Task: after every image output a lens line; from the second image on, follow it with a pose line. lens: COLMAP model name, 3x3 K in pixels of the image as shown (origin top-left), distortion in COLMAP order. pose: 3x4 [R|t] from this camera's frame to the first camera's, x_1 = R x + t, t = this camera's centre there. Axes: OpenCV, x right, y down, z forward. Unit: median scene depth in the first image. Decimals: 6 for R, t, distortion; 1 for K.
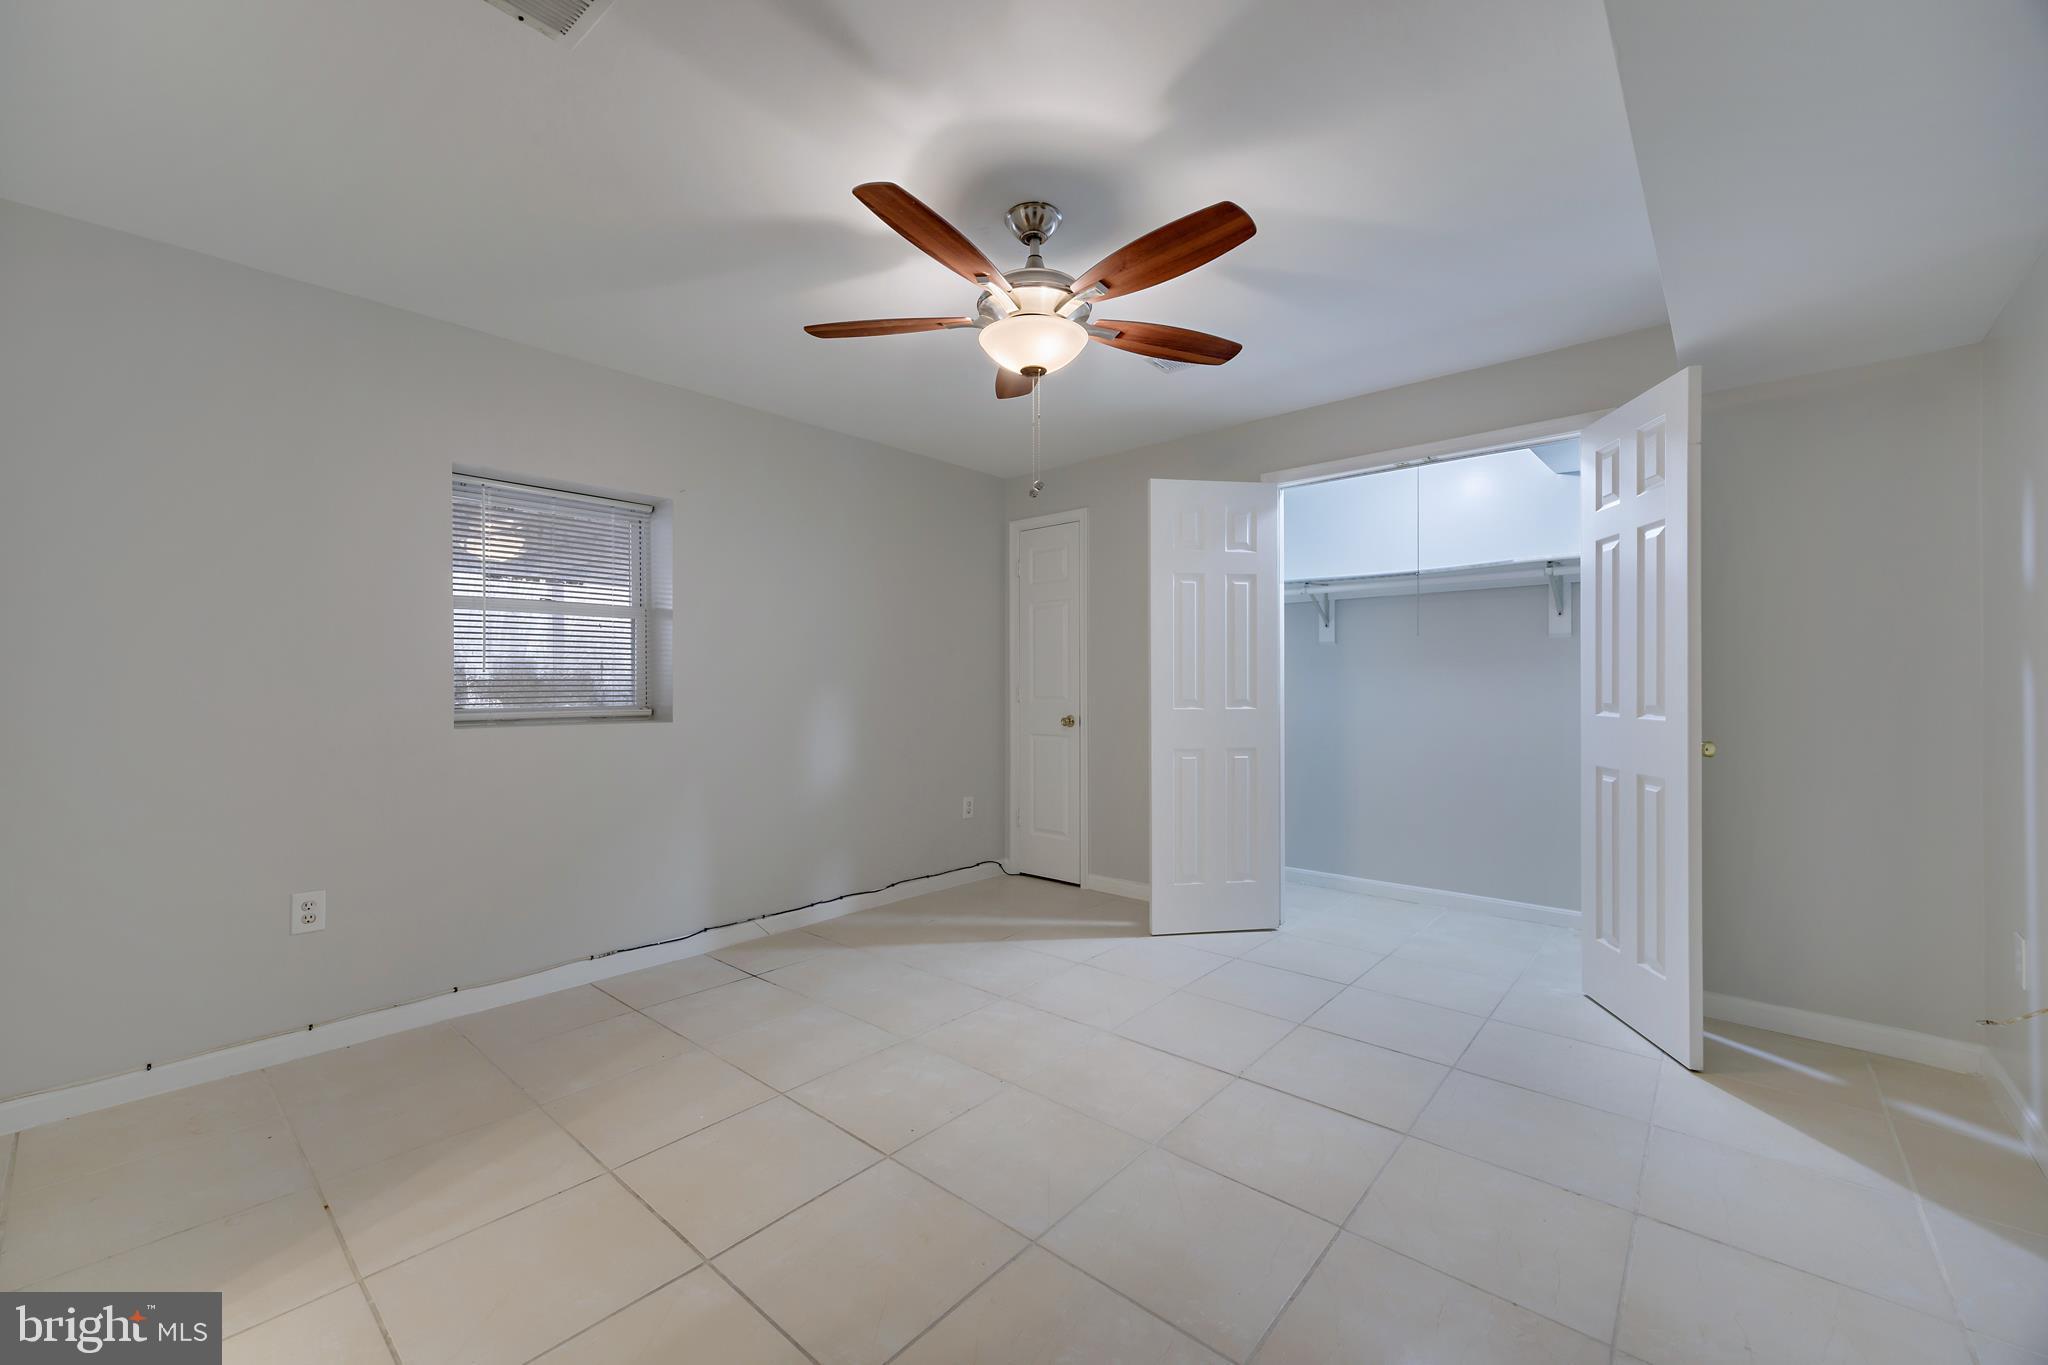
lens RADIAL K [[789.6, 0, 1017.7], [0, 789.6, 684.5], [0, 0, 1]] dist [0.003519, 0.000154]
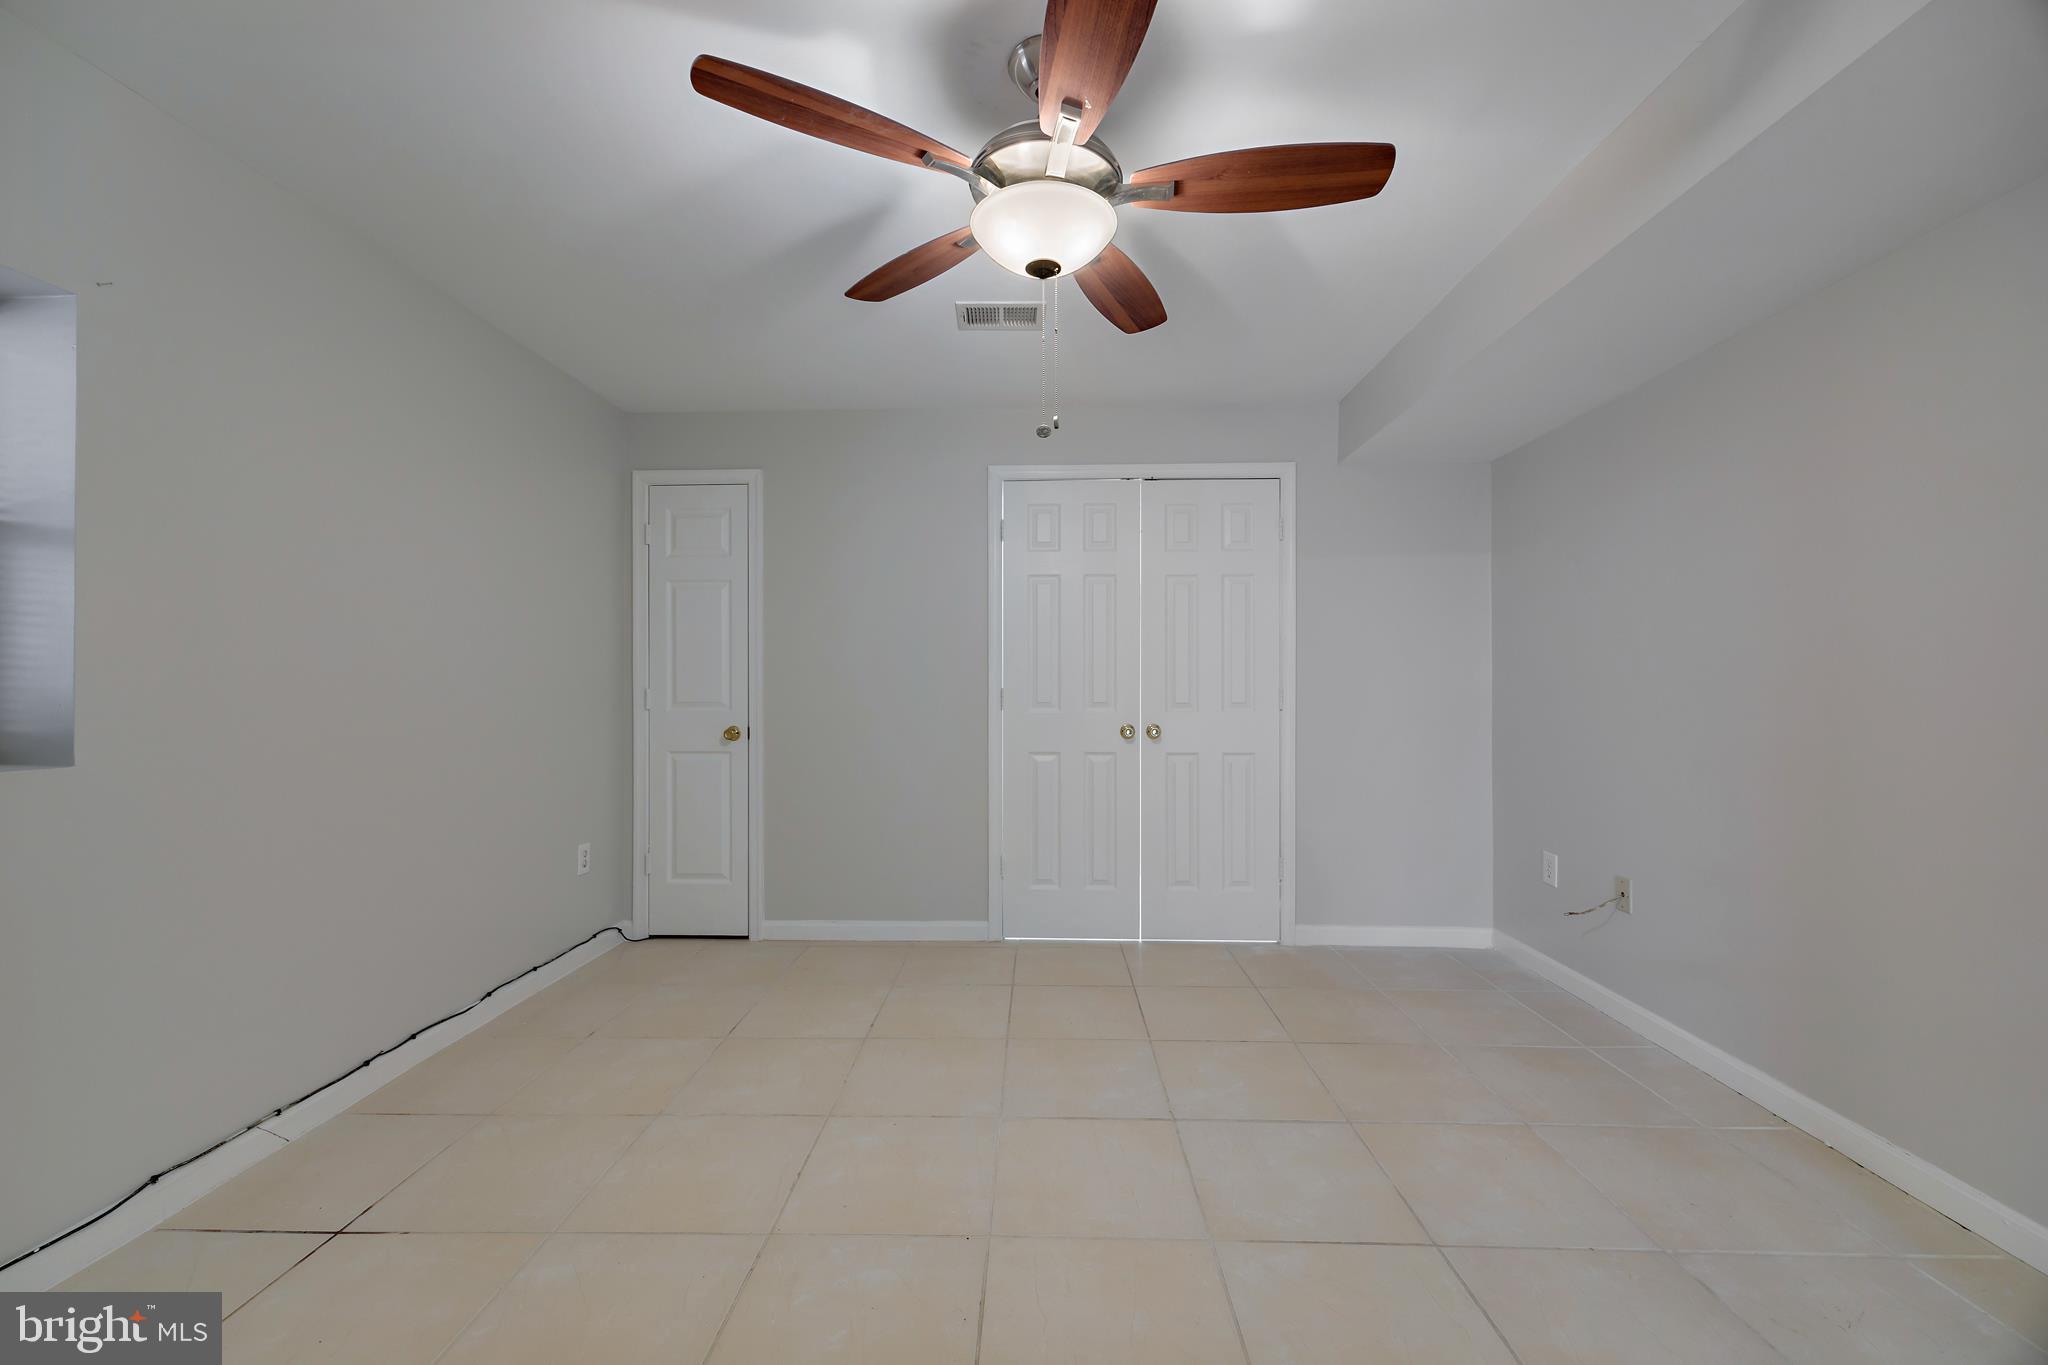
lens RADIAL K [[789.6, 0, 1025.2], [0, 789.6, 686.6], [0, 0, 1]] dist [0.003519, 0.000154]
pose [[0.772025, -0.000656, 0.635592, -0.210219], [0.001771, 0.999998, -0.001120, 0.000807], [-0.635589, 0.001990, 0.772025, 0.192692]]
